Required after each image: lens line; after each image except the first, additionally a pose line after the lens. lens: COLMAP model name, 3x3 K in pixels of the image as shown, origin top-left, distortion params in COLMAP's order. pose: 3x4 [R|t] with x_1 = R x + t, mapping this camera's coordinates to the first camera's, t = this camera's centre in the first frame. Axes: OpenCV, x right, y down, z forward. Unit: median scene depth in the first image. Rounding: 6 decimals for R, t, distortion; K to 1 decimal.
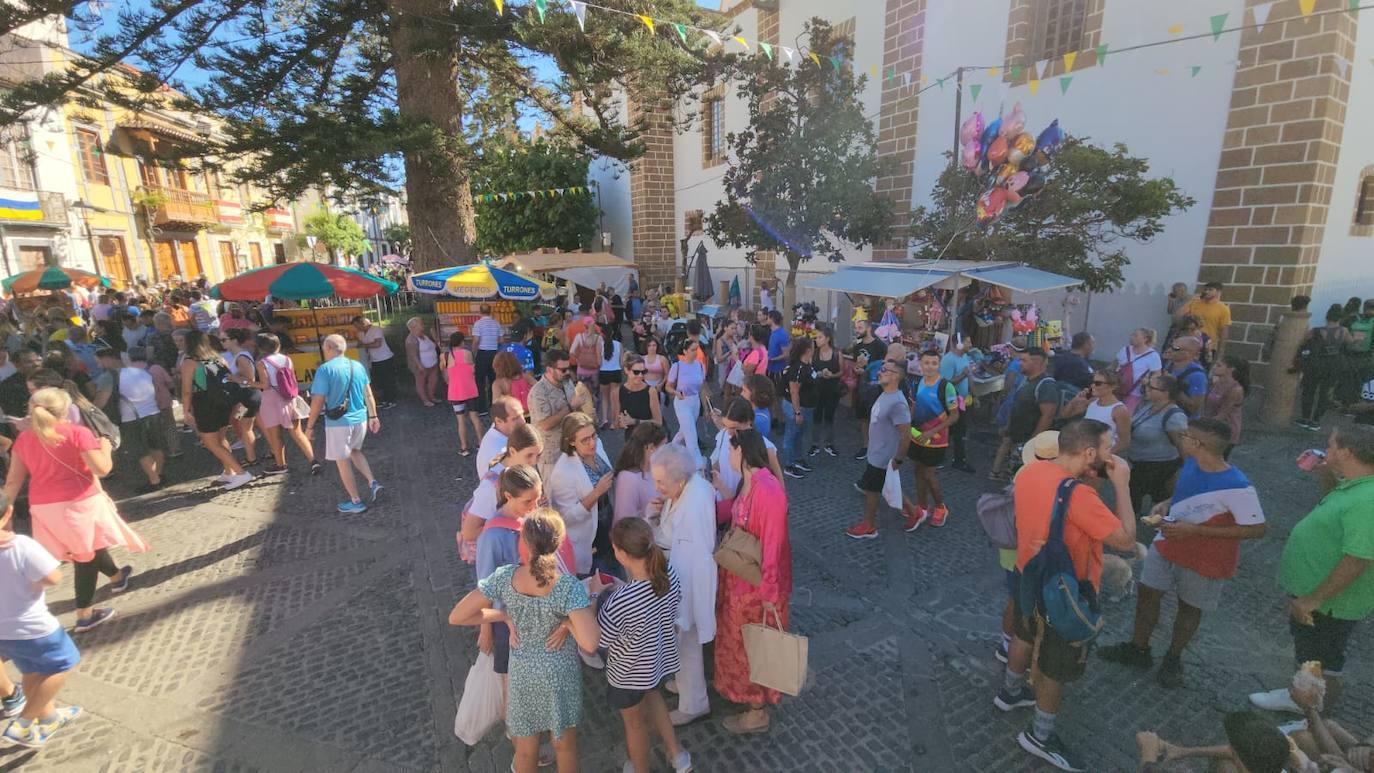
lens RADIAL K [[566.7, 0, 689.4], [0, 566.7, 392.4], [0, 0, 1]] dist [-0.000341, -0.000062]
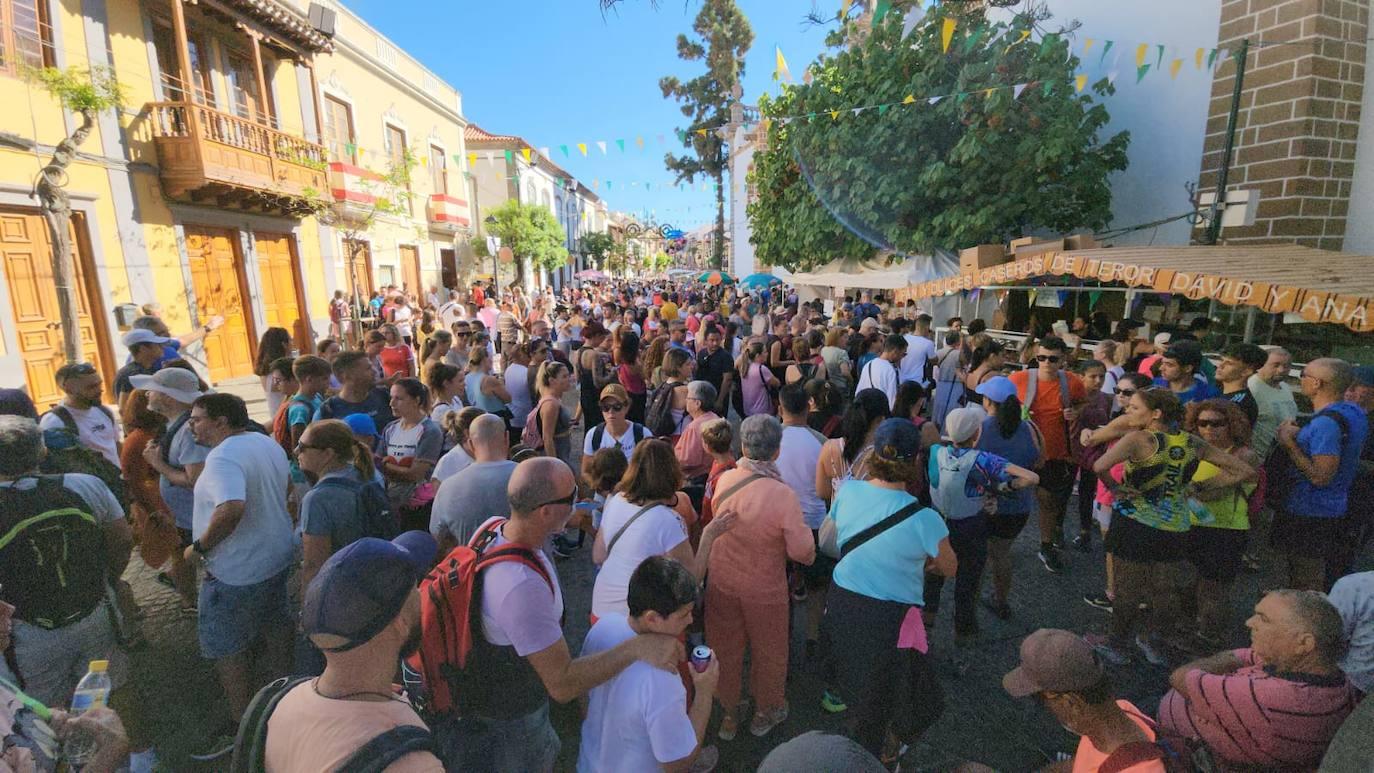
lens RADIAL K [[566.7, 0, 686.1], [0, 566.7, 383.4], [0, 0, 1]] dist [-0.000341, -0.000062]
pose [[0.966821, 0.046027, -0.251275, -0.312548], [-0.058165, 0.997461, -0.041093, -0.106930], [0.248746, 0.054345, 0.967043, 0.479467]]
